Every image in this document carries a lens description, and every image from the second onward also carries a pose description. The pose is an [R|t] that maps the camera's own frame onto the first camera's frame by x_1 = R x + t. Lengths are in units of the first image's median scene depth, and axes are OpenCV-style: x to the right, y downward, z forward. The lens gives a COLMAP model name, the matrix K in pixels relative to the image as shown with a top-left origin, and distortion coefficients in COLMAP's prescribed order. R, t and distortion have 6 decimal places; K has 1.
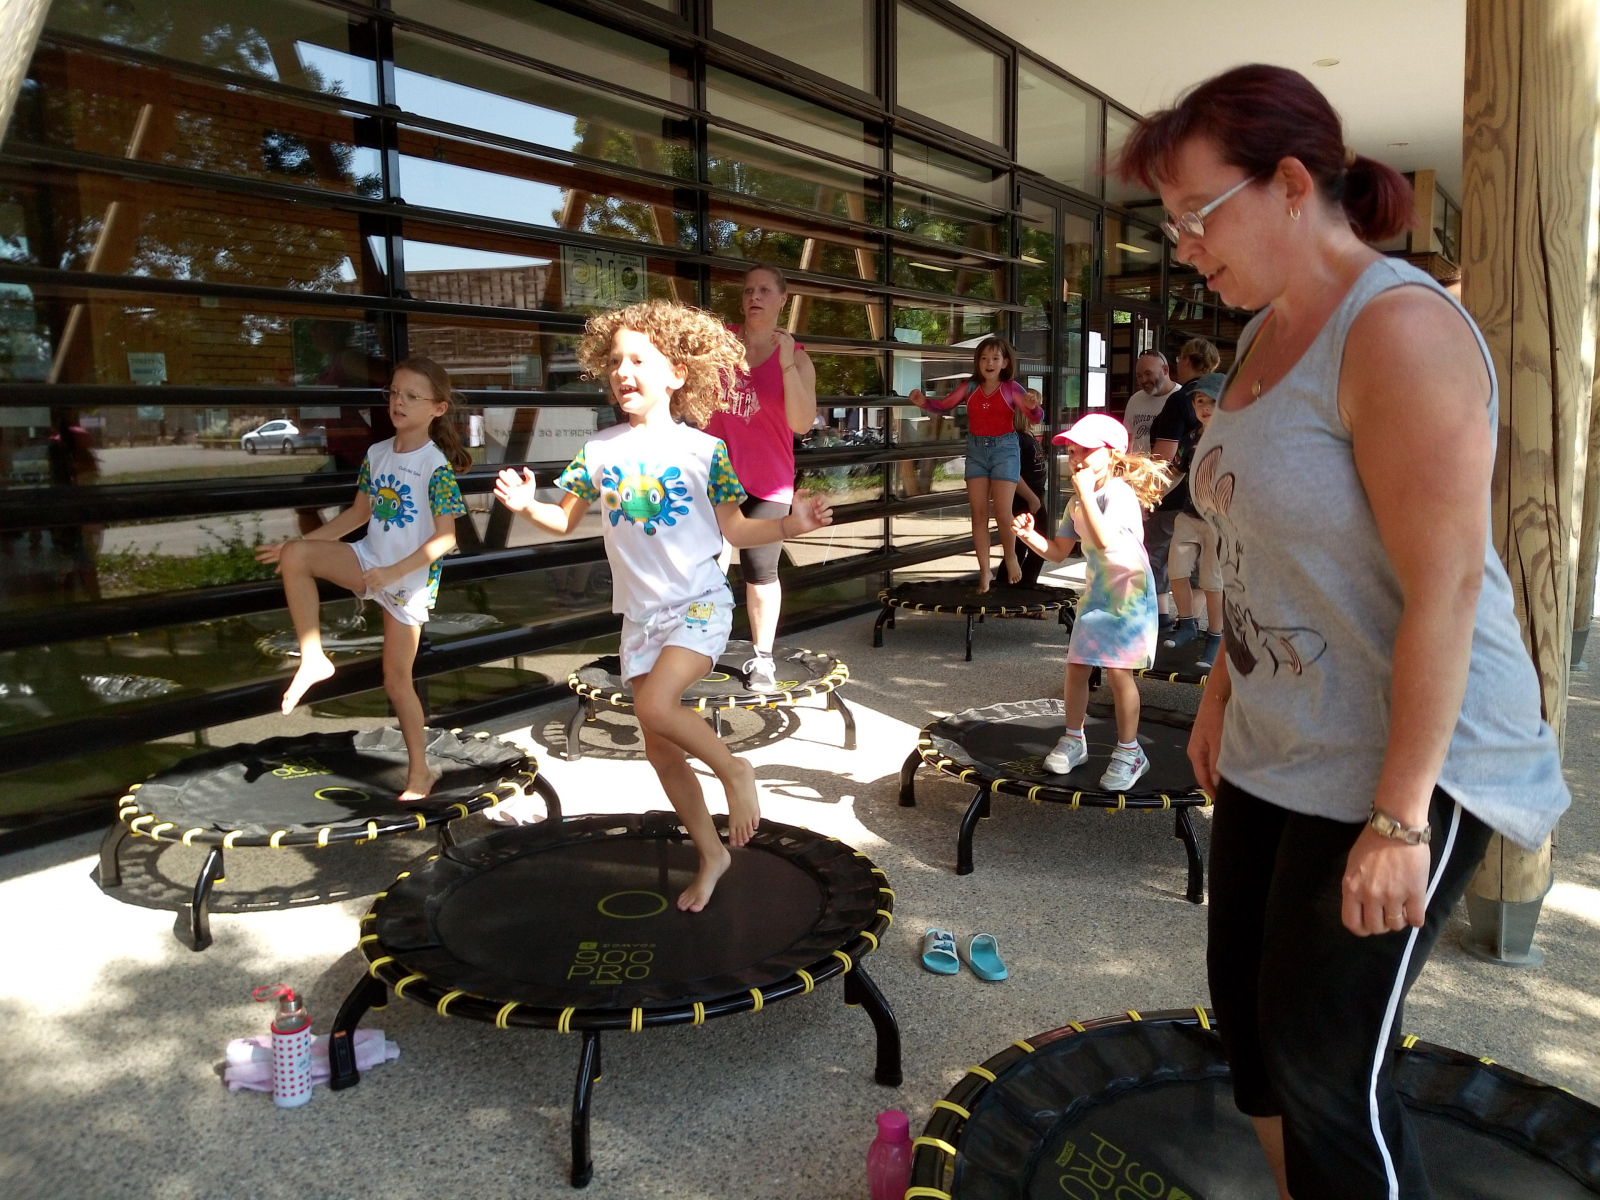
lens RADIAL K [[1262.3, 0, 804.2], [0, 1262.3, 591.8], [0, 0, 1]] dist [0.025434, -0.053584]
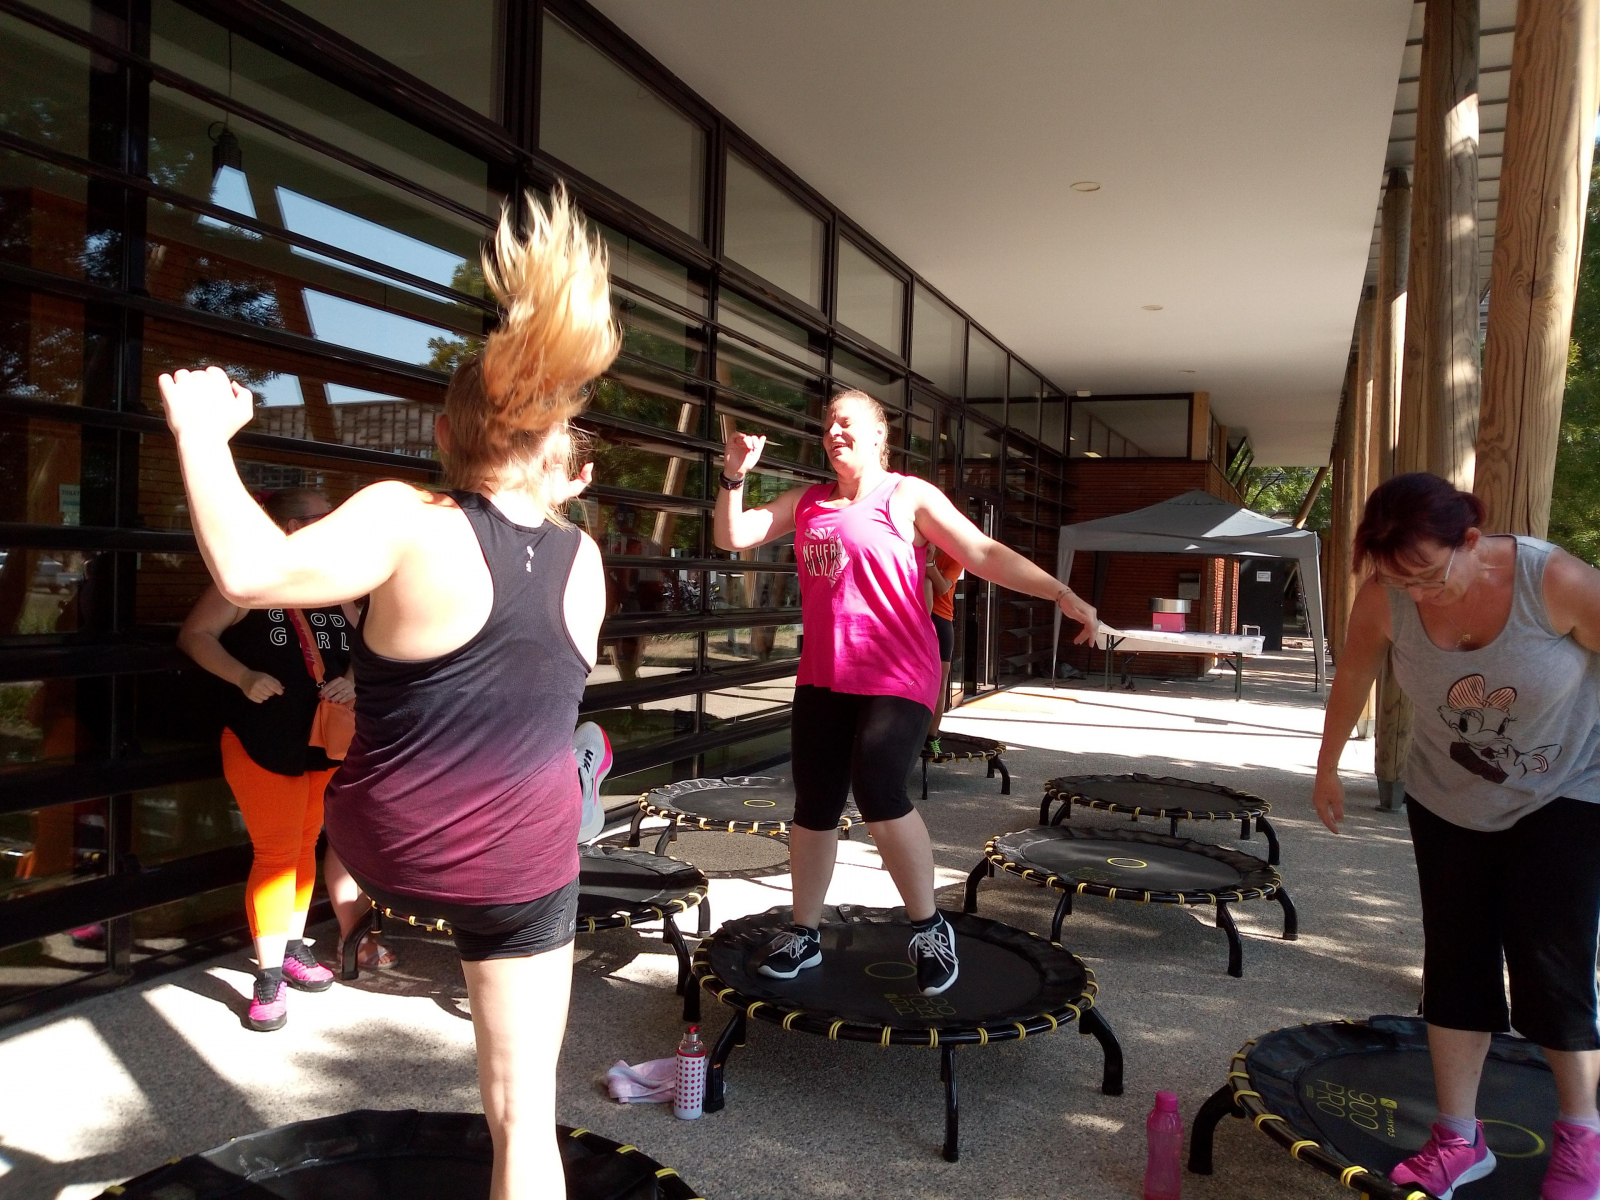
lens RADIAL K [[1262.3, 0, 803.1], [0, 1262.3, 587.6], [0, 0, 1]] dist [0.025434, -0.053584]
pose [[0.980151, 0.045826, 0.192886, -0.232664], [-0.021553, 0.991783, -0.126107, 0.011778], [-0.197080, 0.119446, 0.973084, -0.138017]]
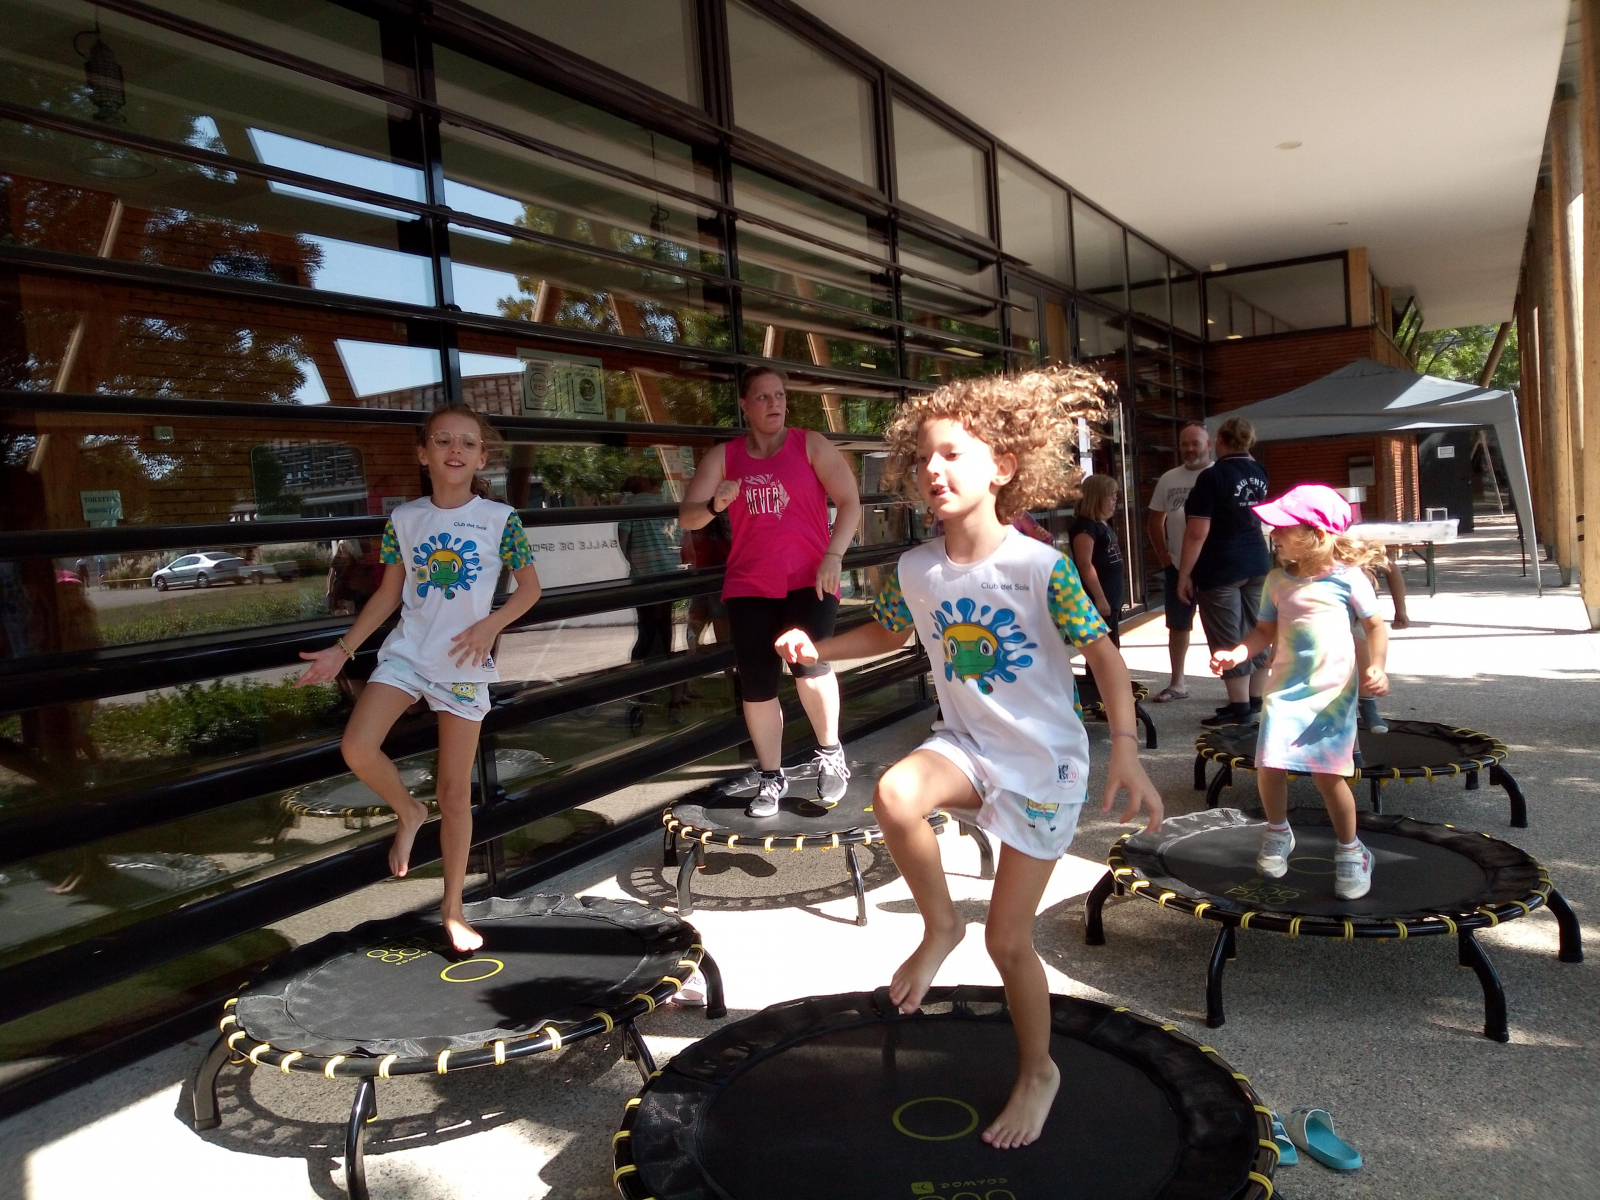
lens RADIAL K [[1262.3, 0, 798.9], [0, 1262.3, 571.6], [0, 0, 1]] dist [0.025434, -0.053584]
pose [[0.995756, -0.059329, 0.070358, -0.122577], [0.065738, 0.993533, -0.092582, -0.015001], [-0.064410, 0.096814, 0.993216, 0.078139]]
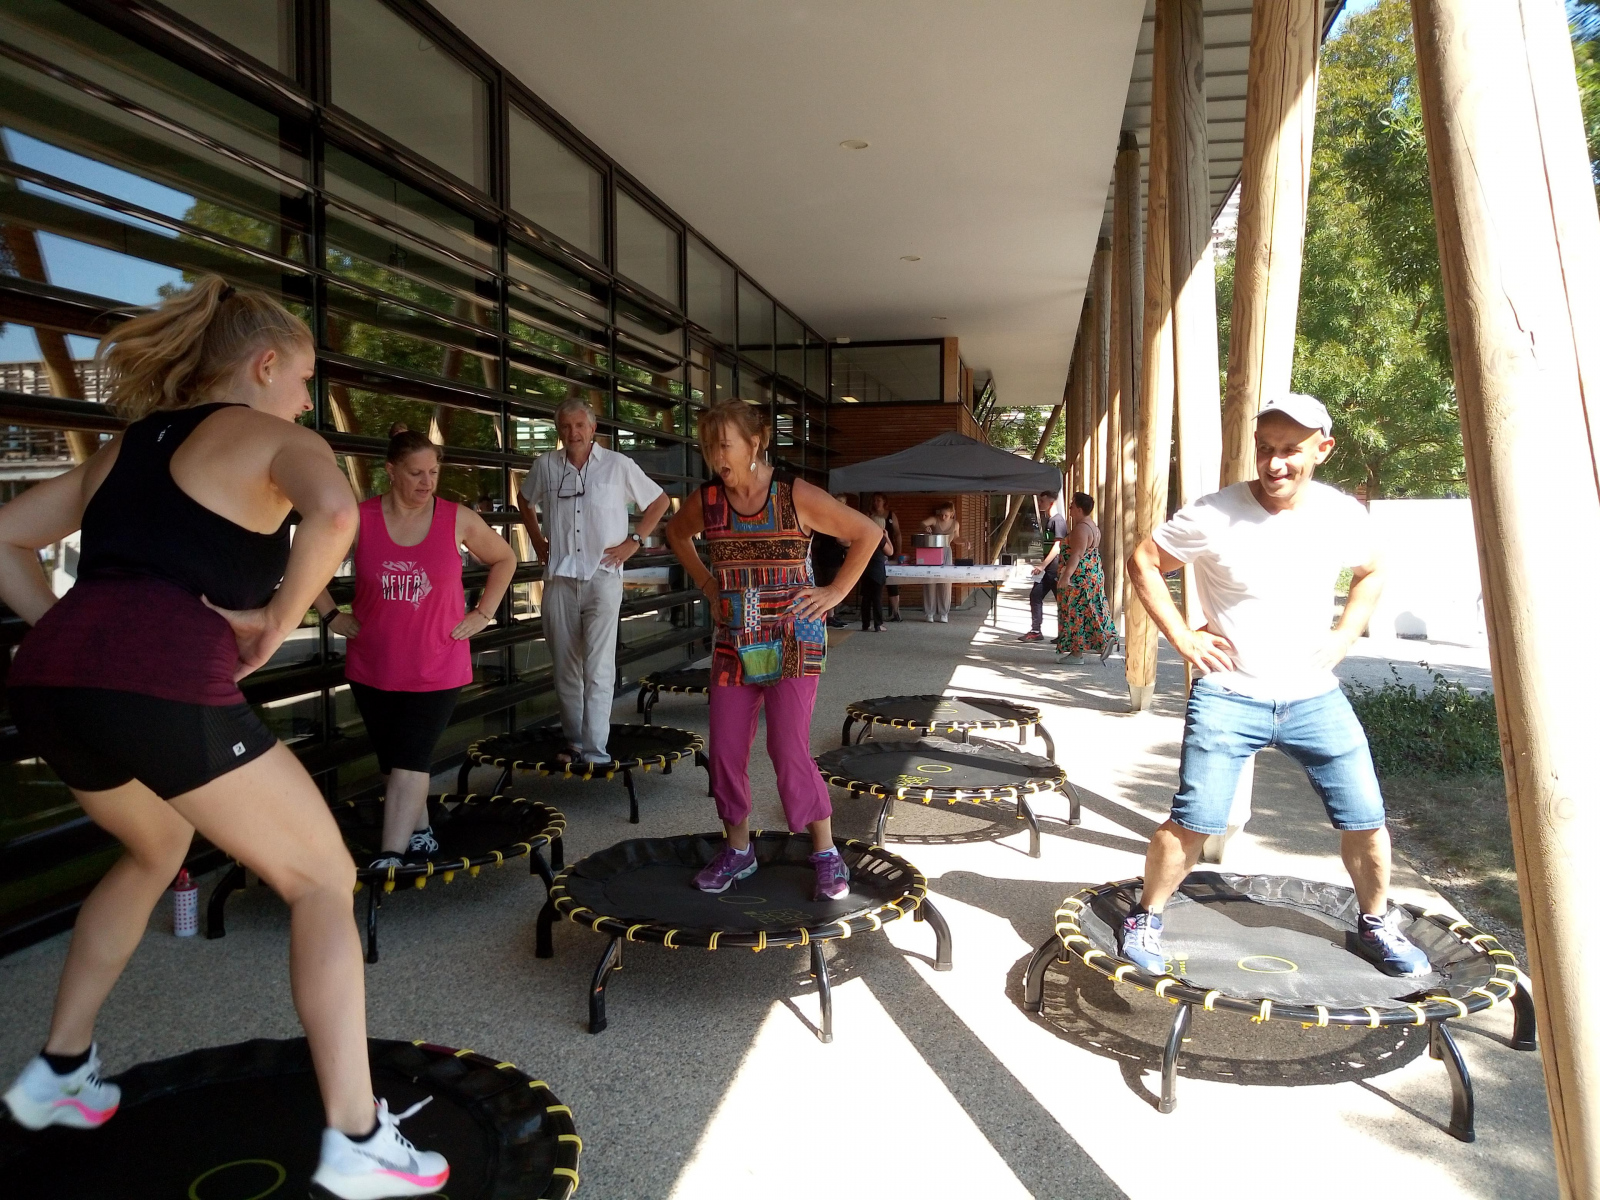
lens RADIAL K [[1262.3, 0, 821.7], [0, 1262.3, 592.2], [0, 0, 1]] dist [0.025434, -0.053584]
pose [[0.920170, -0.012222, 0.391328, -0.297071], [0.046332, 0.995889, -0.077841, 0.021050], [-0.388768, 0.089758, 0.916953, -0.182465]]
